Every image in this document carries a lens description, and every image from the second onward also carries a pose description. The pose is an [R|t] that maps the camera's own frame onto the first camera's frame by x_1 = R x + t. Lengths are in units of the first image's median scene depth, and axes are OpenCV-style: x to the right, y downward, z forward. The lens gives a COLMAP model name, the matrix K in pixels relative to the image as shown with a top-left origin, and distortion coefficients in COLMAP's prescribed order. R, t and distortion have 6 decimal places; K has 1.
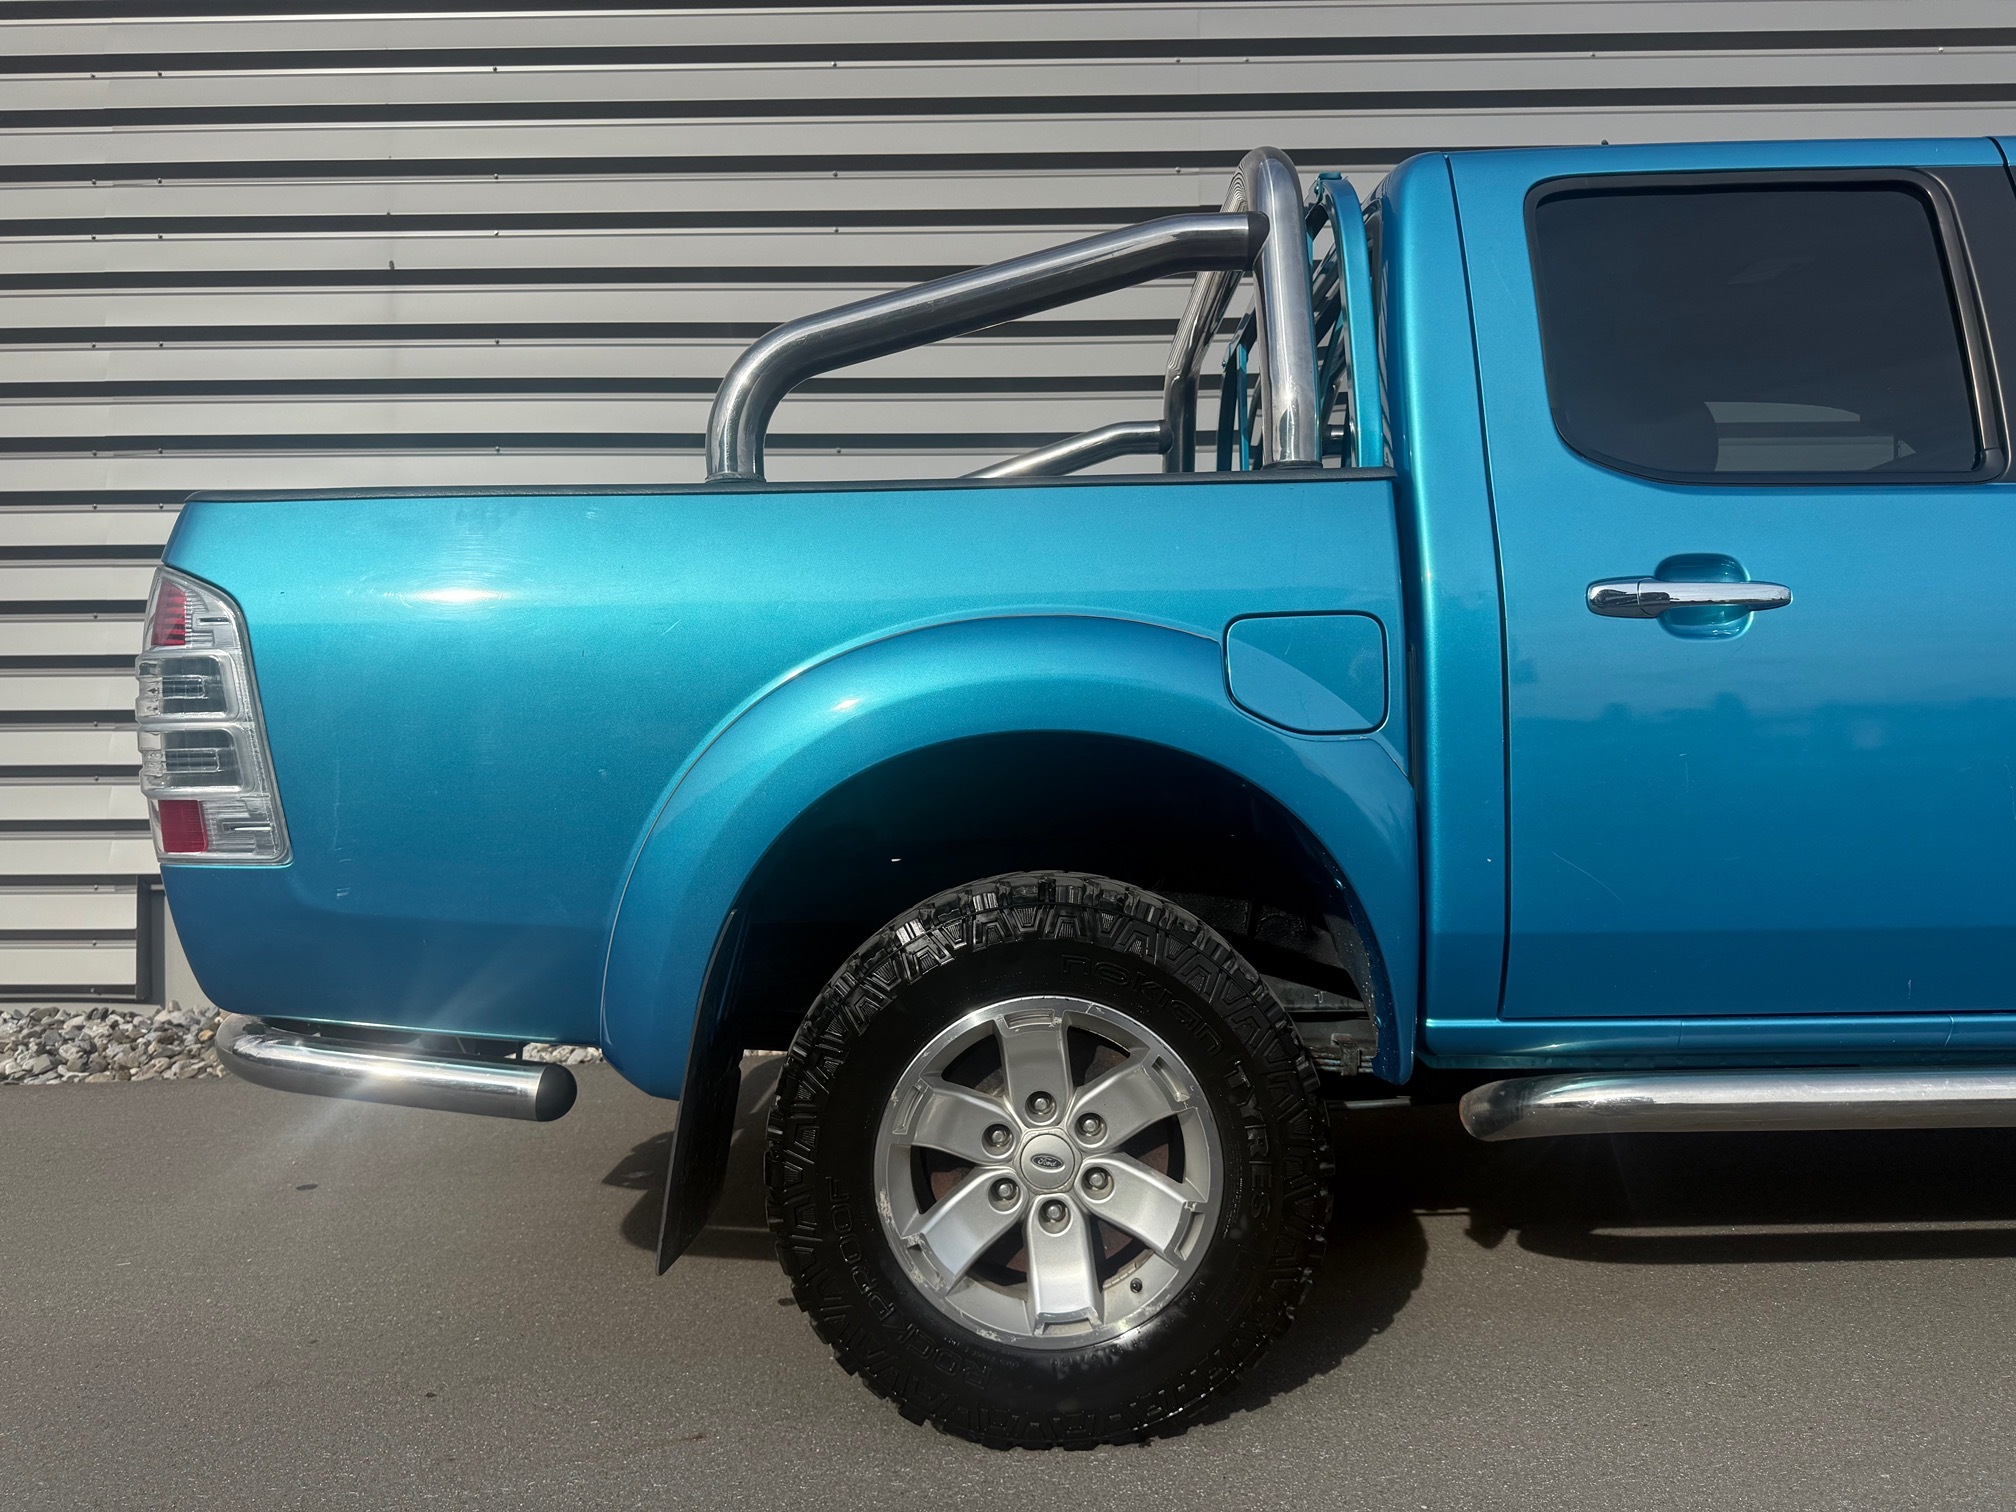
lens RADIAL K [[1510.8, 0, 1020.9], [0, 1510.8, 731.5], [0, 0, 1]] dist [0.042953, -0.001741]
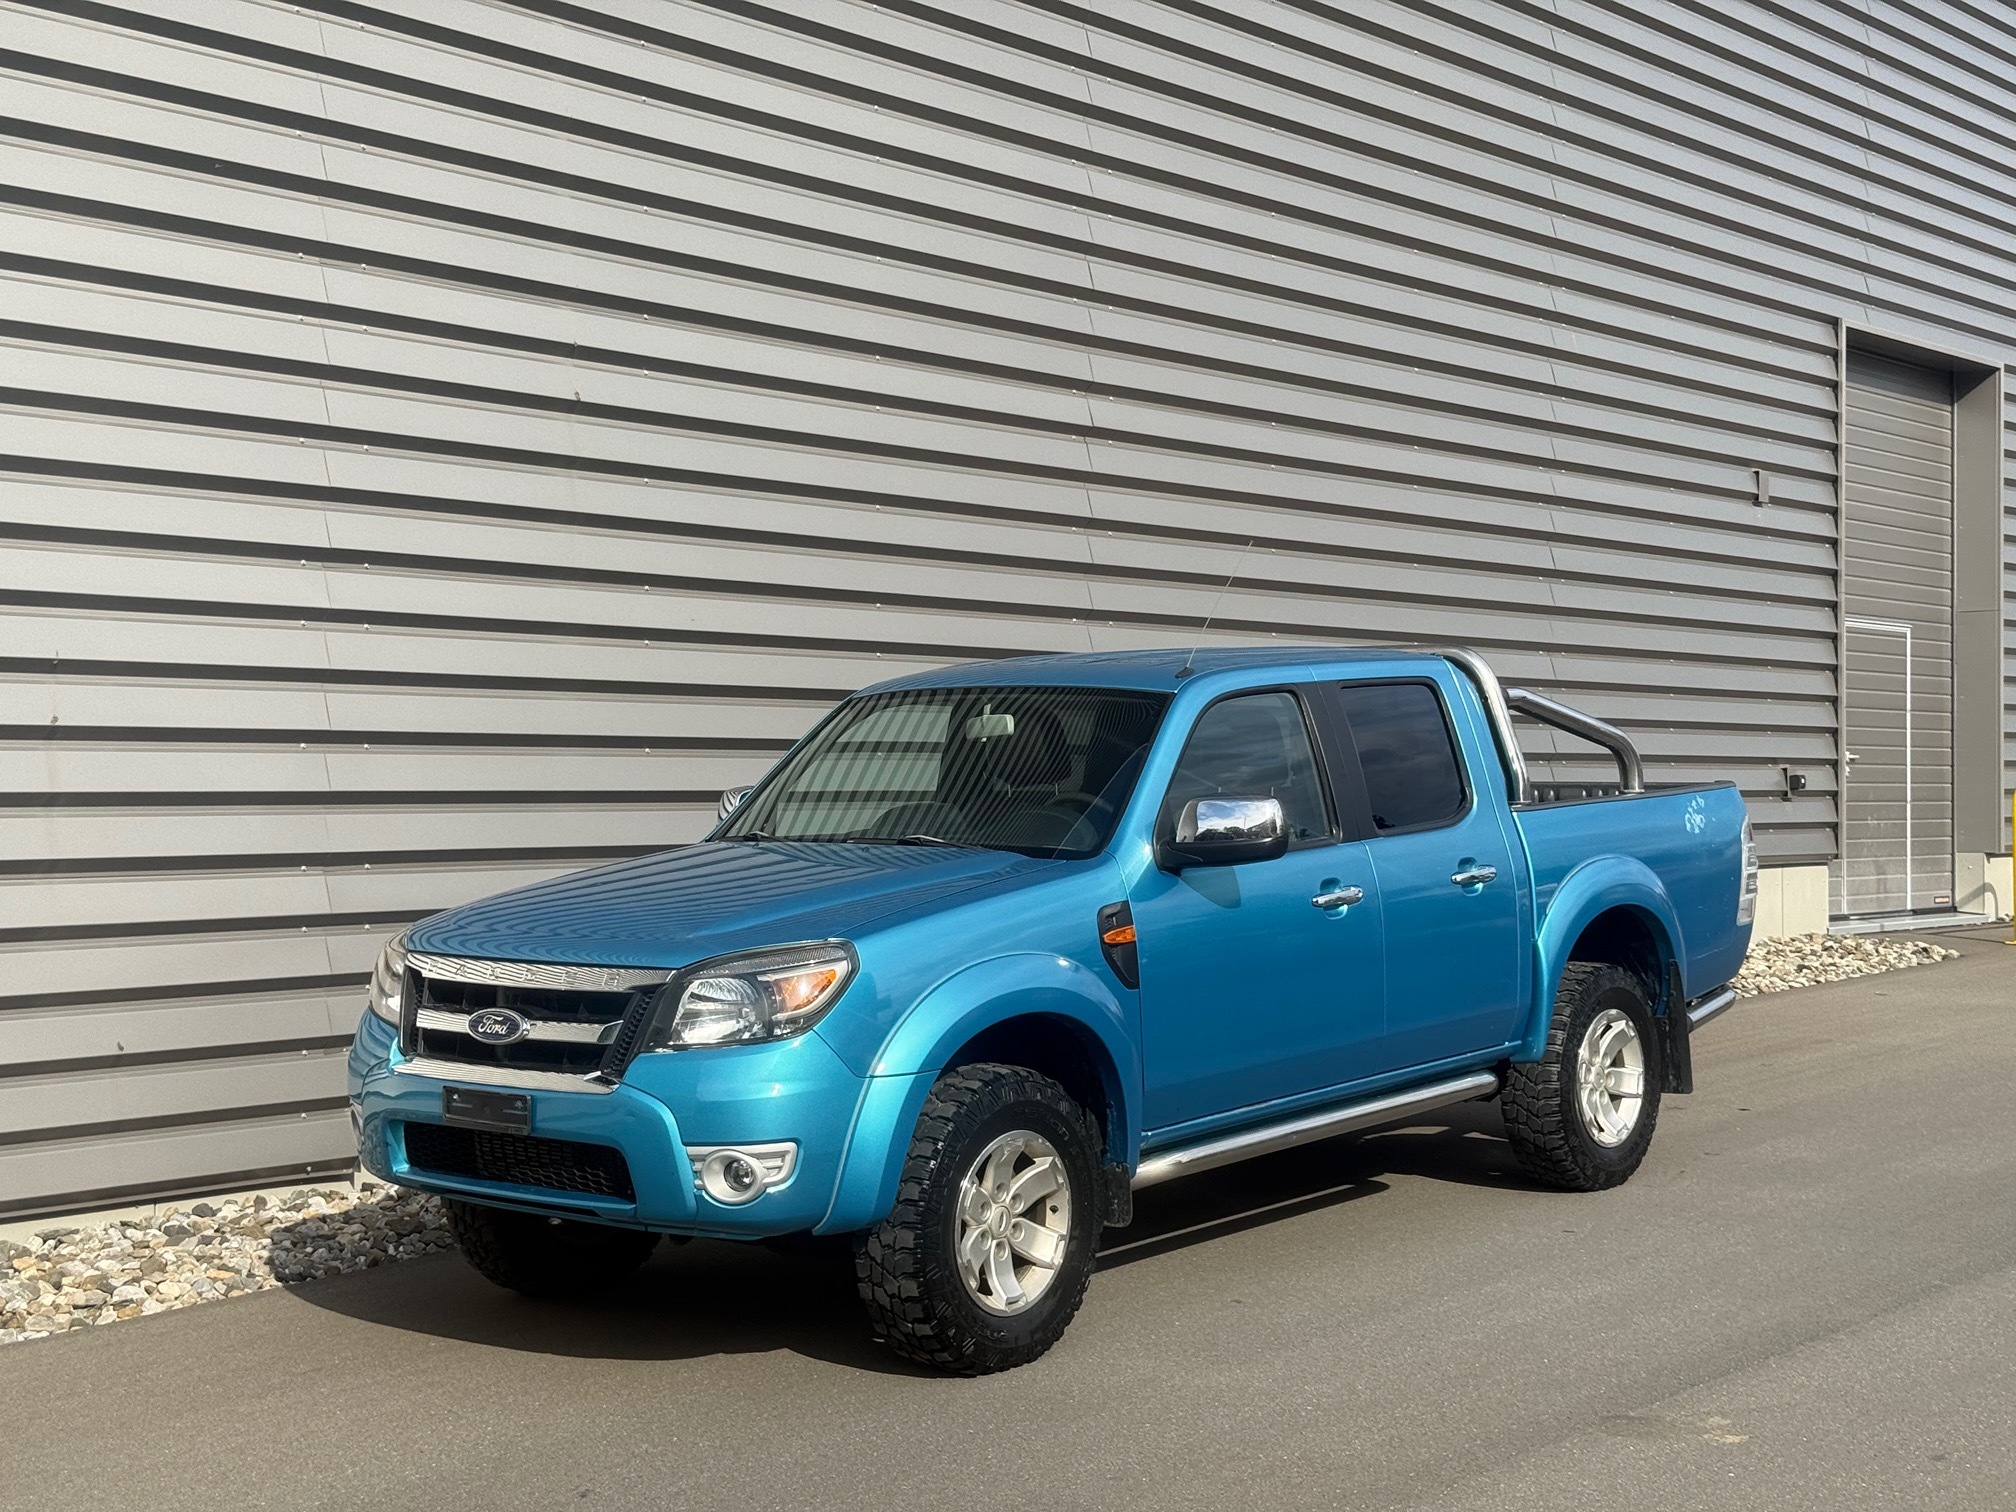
lens RADIAL K [[2744.1, 0, 1002.9], [0, 2744.1, 711.6], [0, 0, 1]] dist [0.138543, -0.003690]
pose [[0.637197, 0.023539, 0.770342, -2.628262], [-0.002755, 0.999597, -0.028265, -0.248689], [-0.770696, 0.015887, 0.637005, -1.186864]]
